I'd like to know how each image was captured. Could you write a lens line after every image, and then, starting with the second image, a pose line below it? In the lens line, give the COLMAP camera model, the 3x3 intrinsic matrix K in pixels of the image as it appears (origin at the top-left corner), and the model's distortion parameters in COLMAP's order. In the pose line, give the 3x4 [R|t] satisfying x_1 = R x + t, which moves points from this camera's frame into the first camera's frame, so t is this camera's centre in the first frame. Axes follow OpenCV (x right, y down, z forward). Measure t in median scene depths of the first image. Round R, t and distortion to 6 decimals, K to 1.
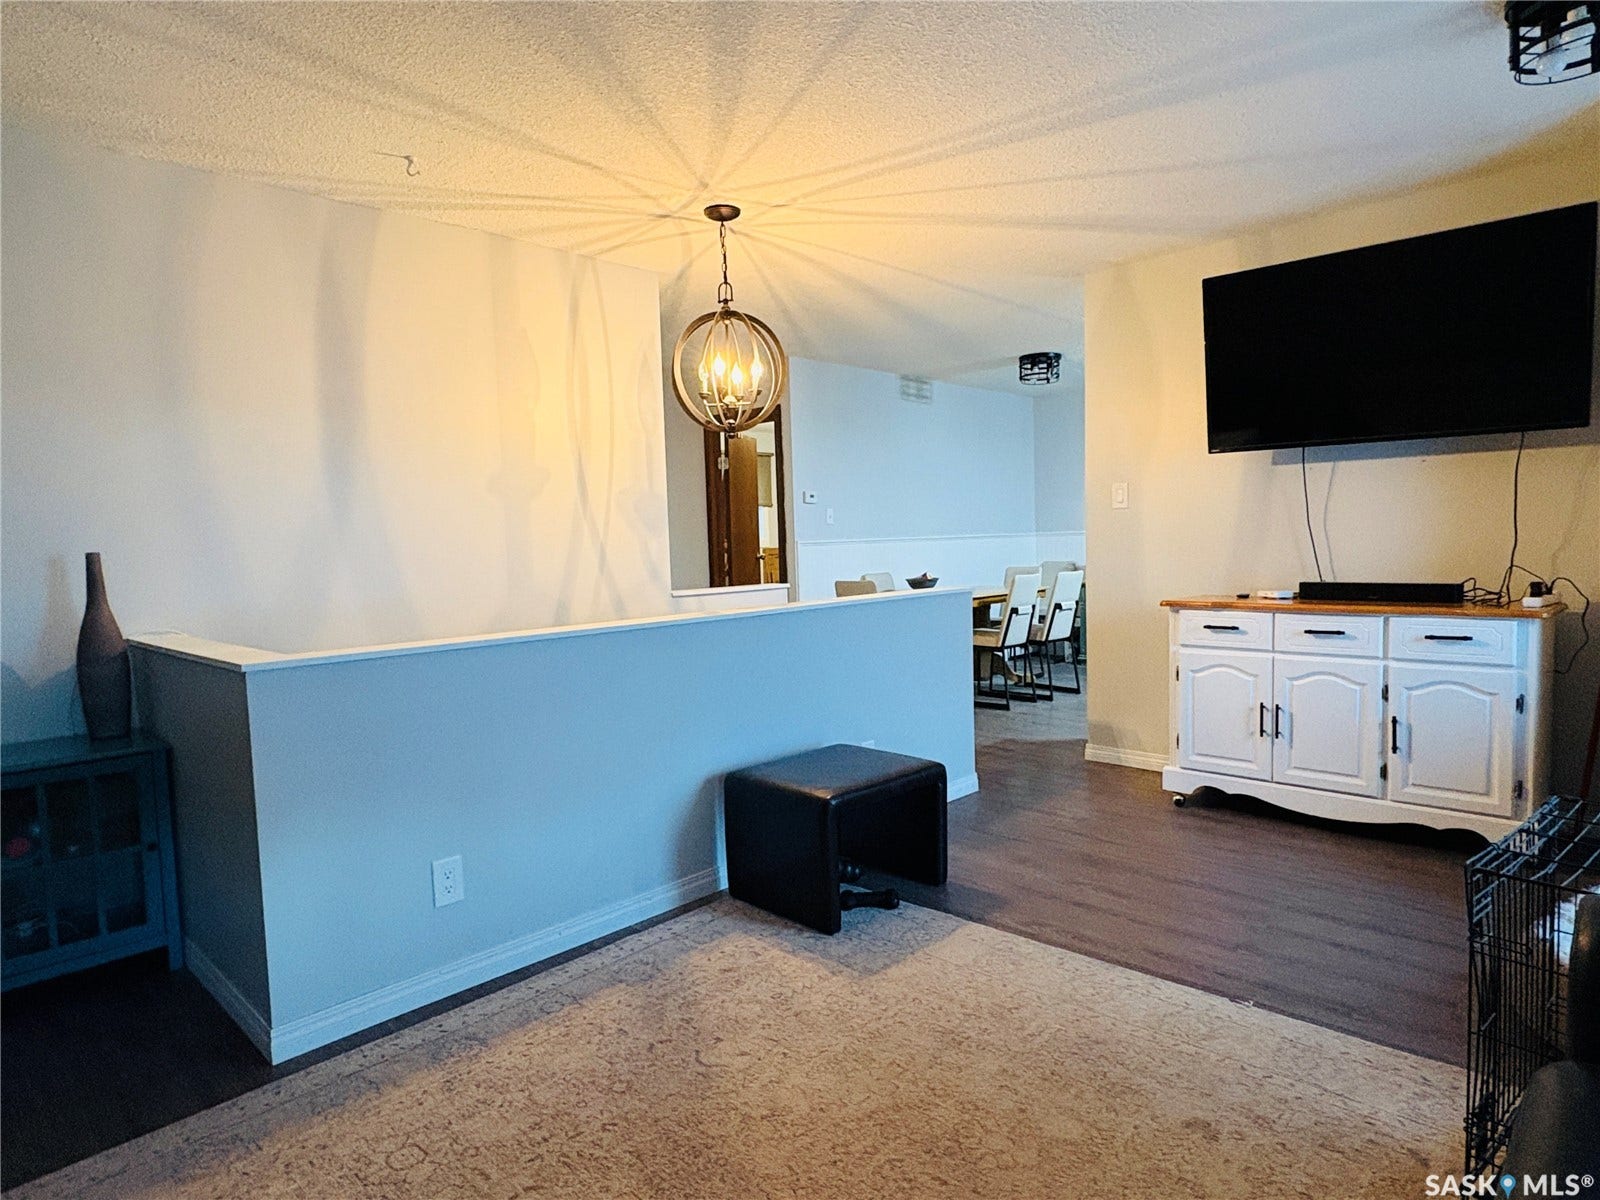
lens RADIAL K [[883.0, 0, 792.2], [0, 883.0, 607.8], [0, 0, 1]] dist [0.000130, 0.002119]
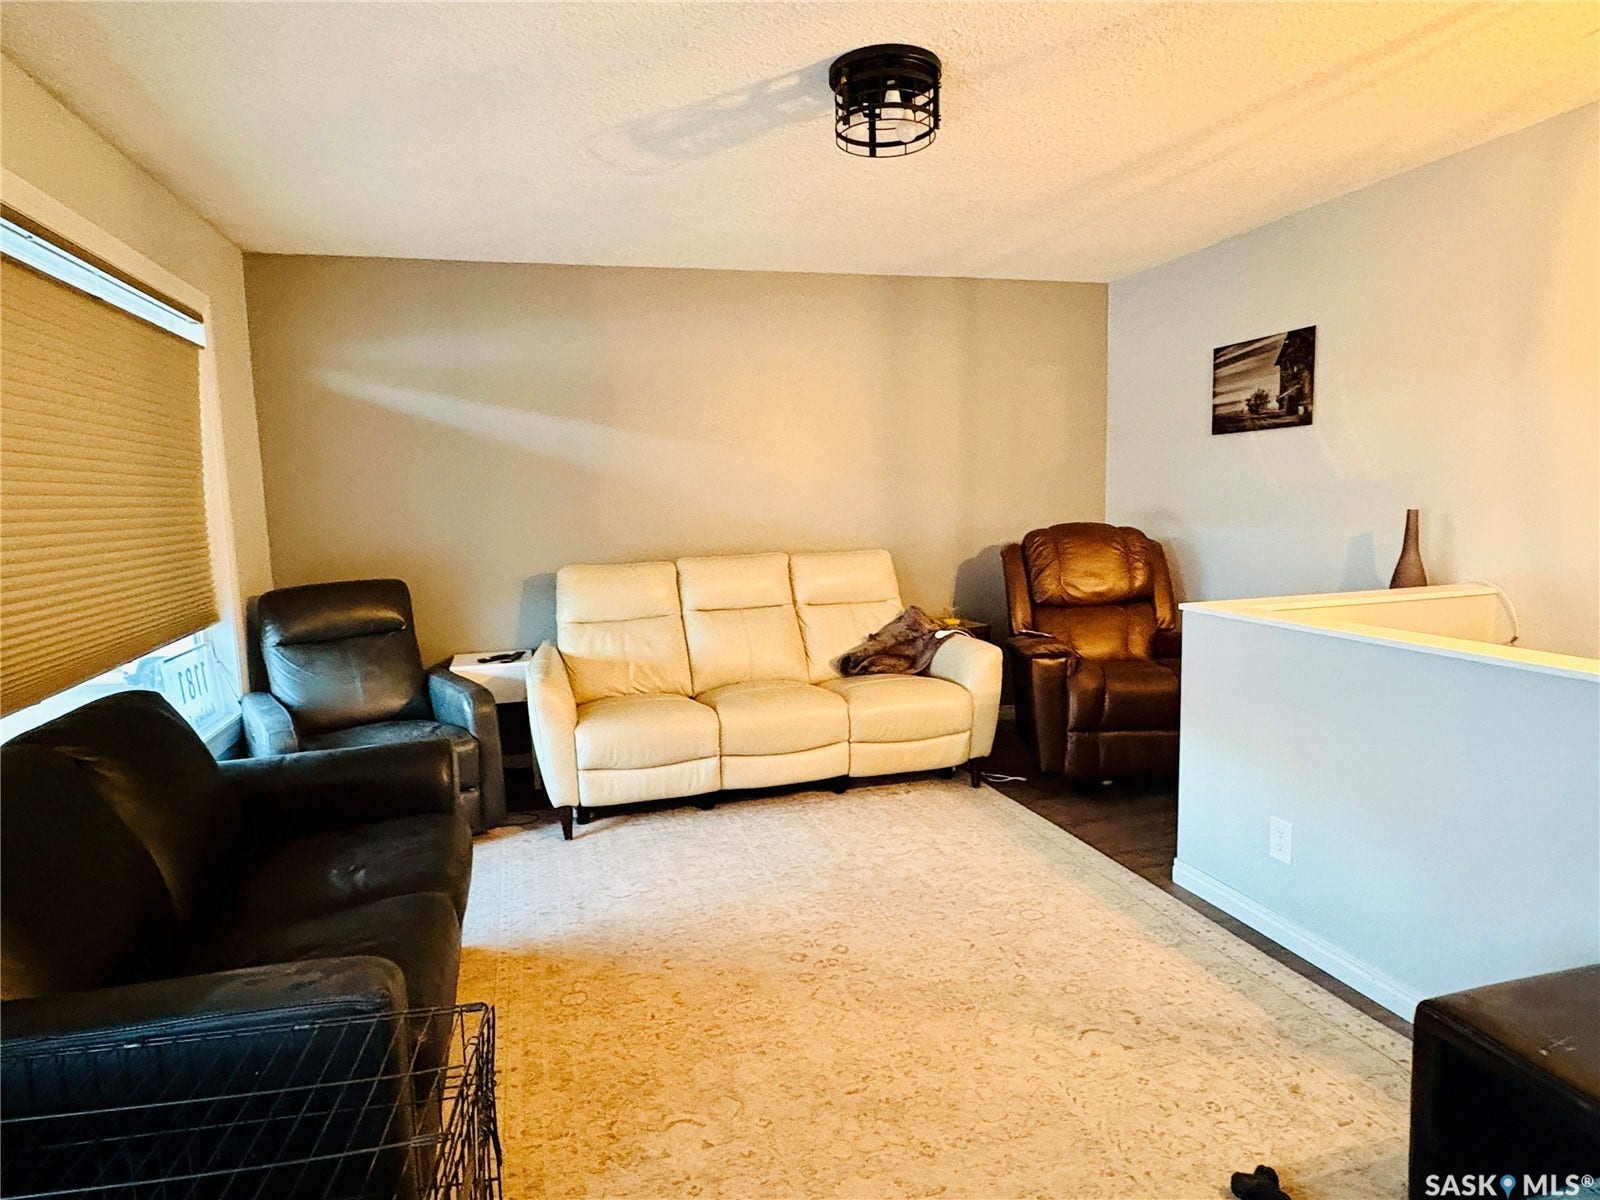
lens RADIAL K [[883.0, 0, 792.2], [0, 883.0, 607.8], [0, 0, 1]] dist [0.000130, 0.002119]
pose [[-0.475097, 0.138216, -0.869011, 0.798302], [-0.038003, 0.983442, 0.177193, -0.132825], [0.879113, 0.117209, -0.461978, 0.980039]]
